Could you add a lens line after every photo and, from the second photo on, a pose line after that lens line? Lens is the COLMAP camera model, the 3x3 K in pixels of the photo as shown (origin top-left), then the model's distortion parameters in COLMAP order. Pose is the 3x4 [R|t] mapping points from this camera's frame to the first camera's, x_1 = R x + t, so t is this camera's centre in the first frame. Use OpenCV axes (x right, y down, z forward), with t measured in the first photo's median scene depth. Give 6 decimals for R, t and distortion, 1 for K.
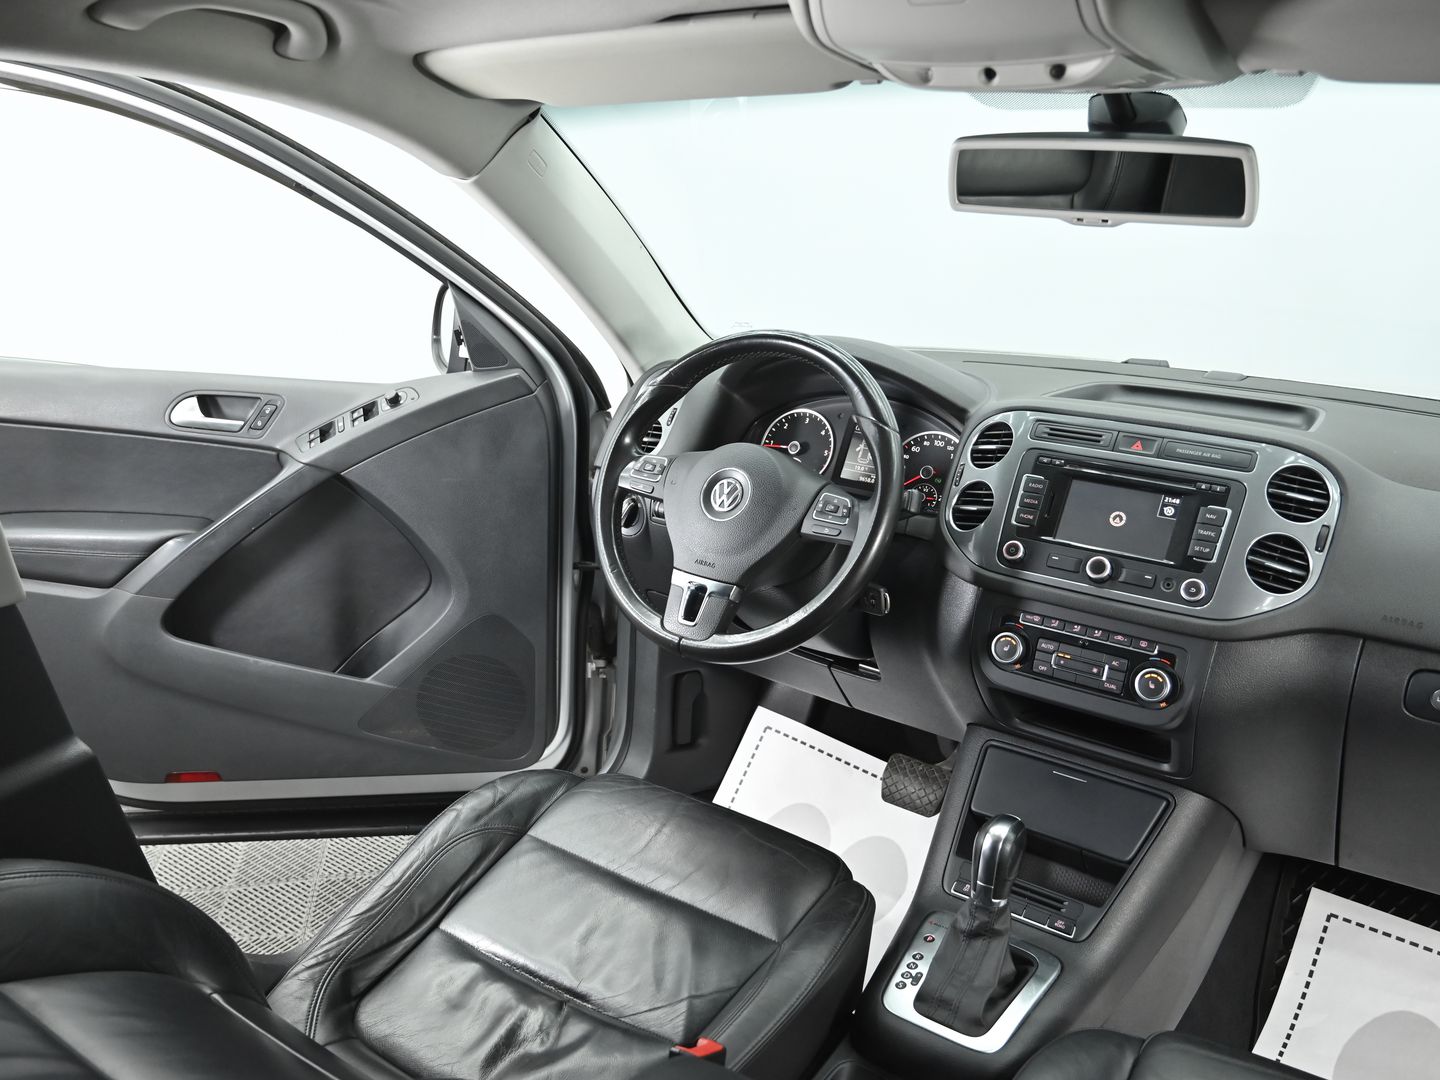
lens RADIAL K [[1214.3, 0, 712.2], [0, 1214.3, 544.7], [0, 0, 1]] dist [0.001240, -0.005116]
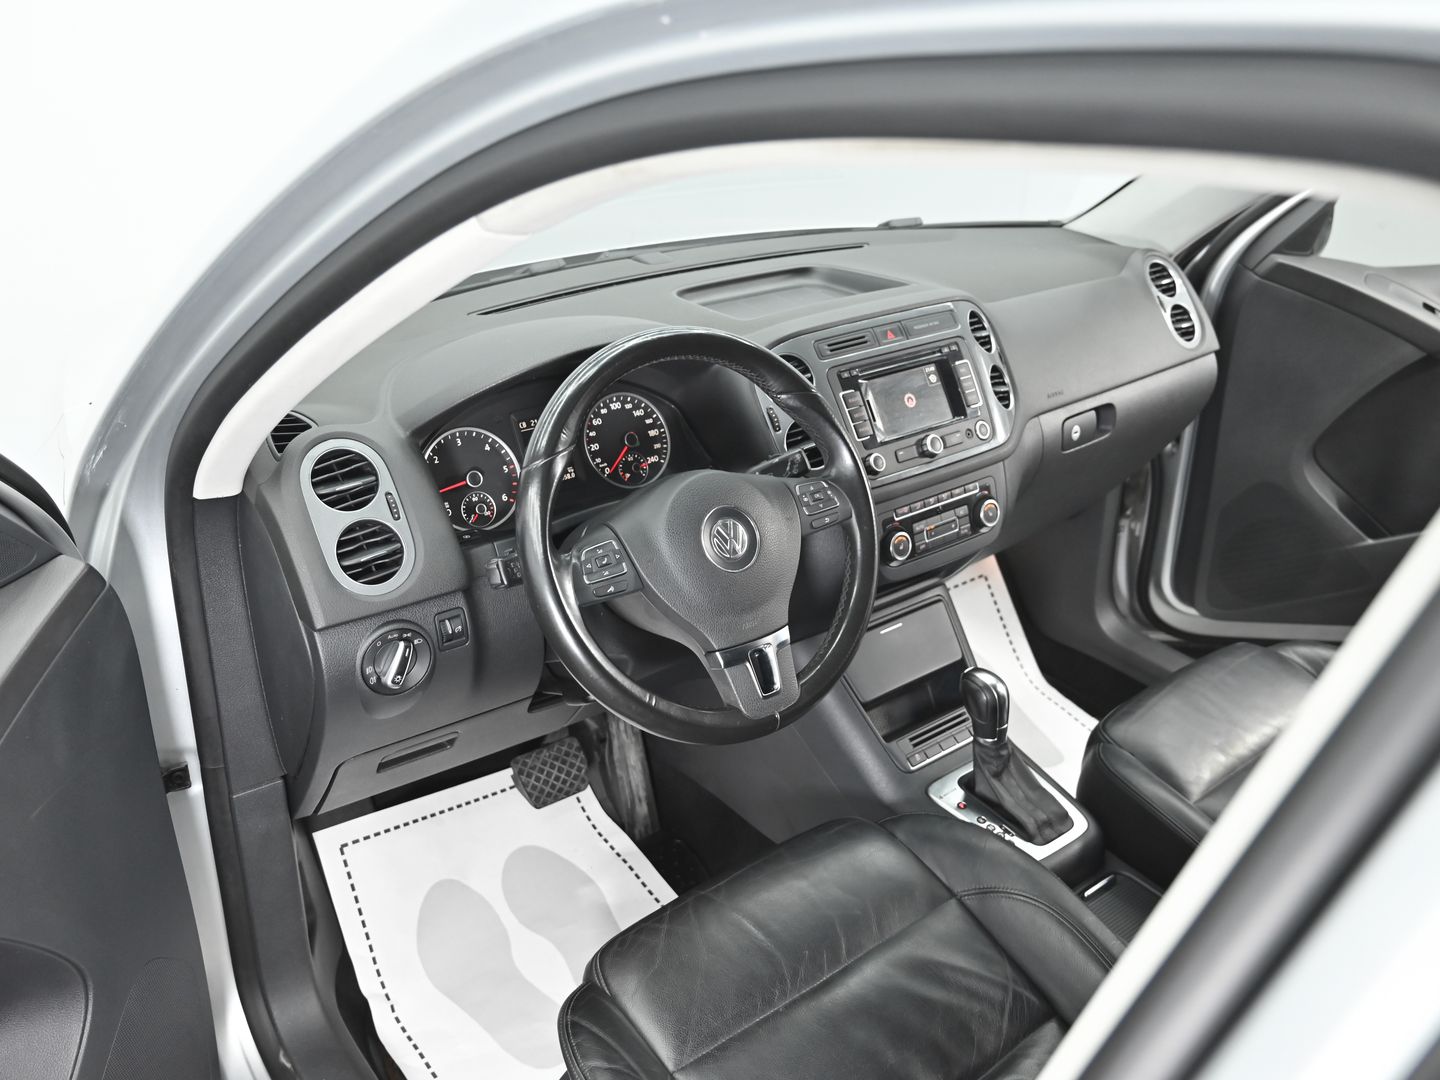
lens RADIAL K [[1195.4, 0, 723.3], [0, 1195.4, 543.7], [0, 0, 1]] dist [-0.011717, 0.005673]
pose [[0.292607, -0.436217, 0.850938, -0.619514], [0.298672, 0.887057, 0.352030, -0.296456], [-0.908392, 0.151144, 0.389845, 0.632740]]
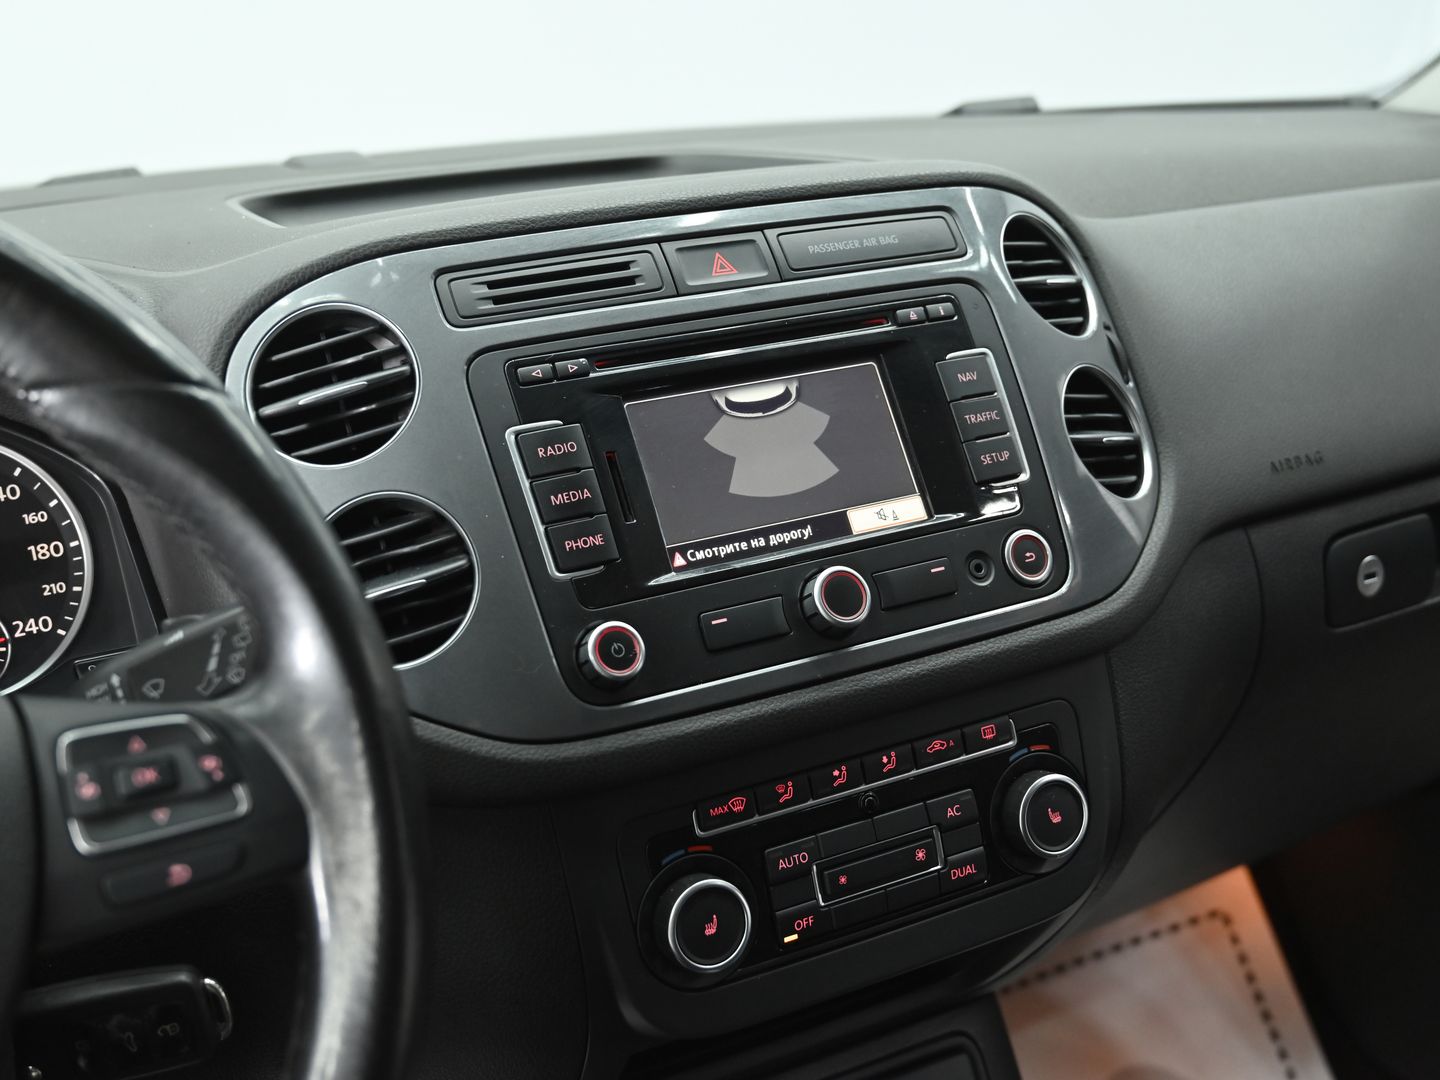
lens RADIAL K [[1672.7, 0, 686.0], [0, 1672.7, 539.8], [0, 0, 1]] dist [-0.006036, 0.000000]
pose [[0.458048, -0.322087, 0.828524, -0.092556], [0.328828, 0.927328, 0.178705, -0.084535], [-0.825871, 0.190587, 0.530672, 0.645154]]
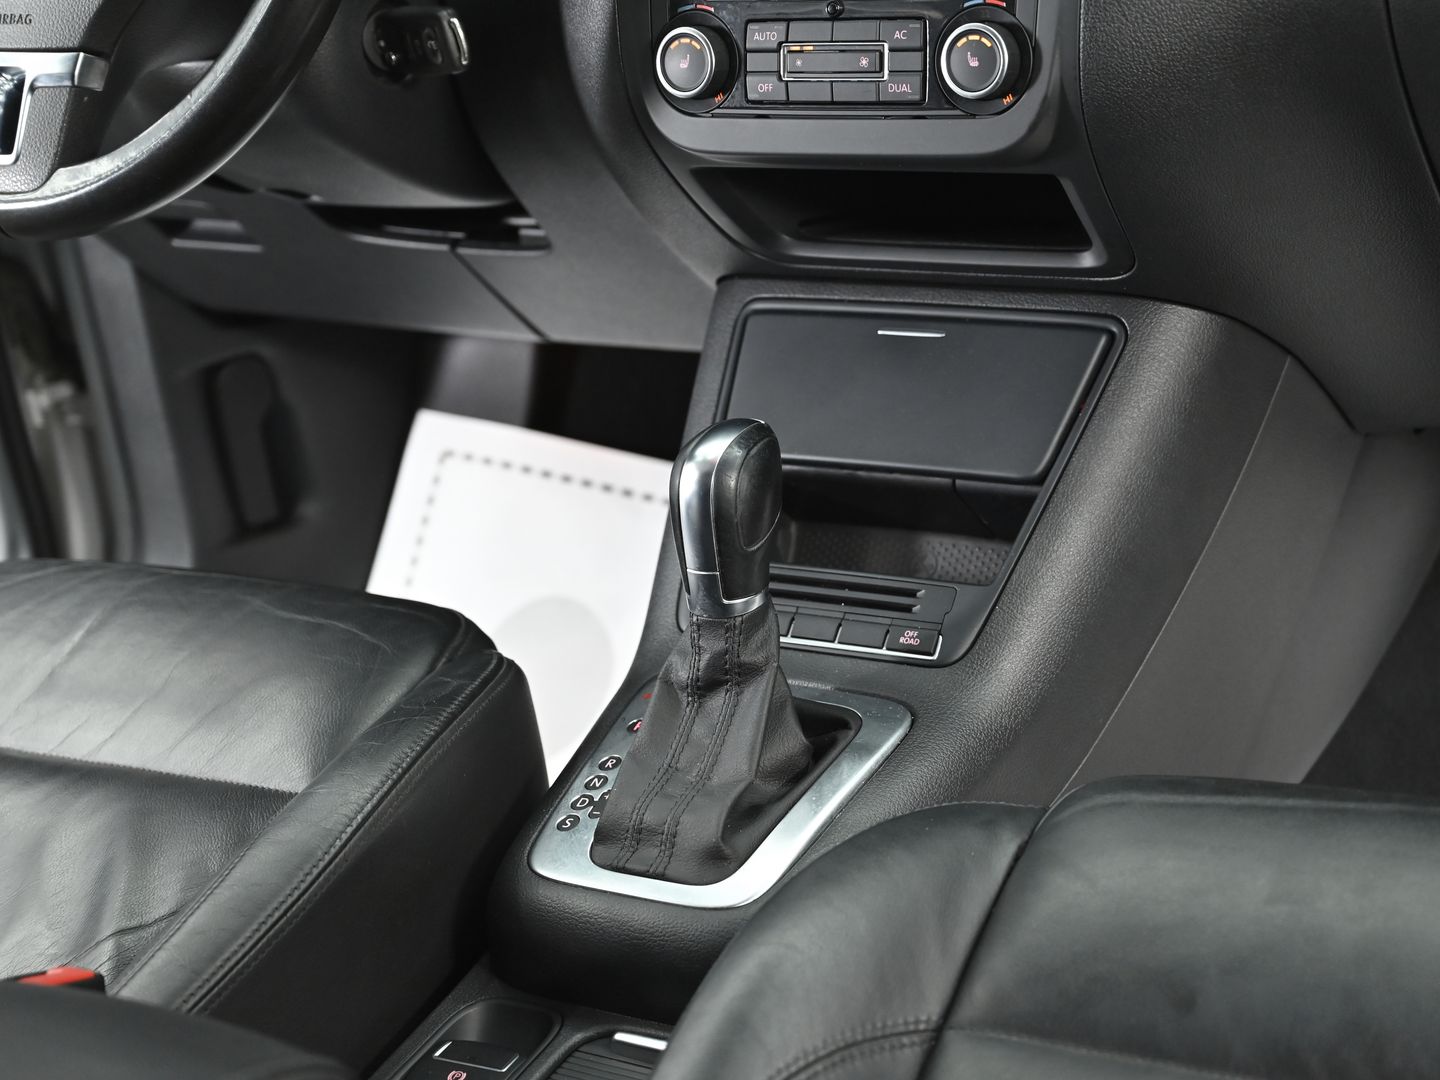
lens RADIAL K [[2744.0, 0, 725.0], [0, 2744.0, 545.6], [0, 0, 1]] dist [-0.006941, 0.000000]
pose [[0.980761, -0.195210, -0.000723, 0.193752], [0.194238, 0.975494, 0.103356, 0.136330], [-0.019471, -0.101508, 0.994644, -0.016248]]
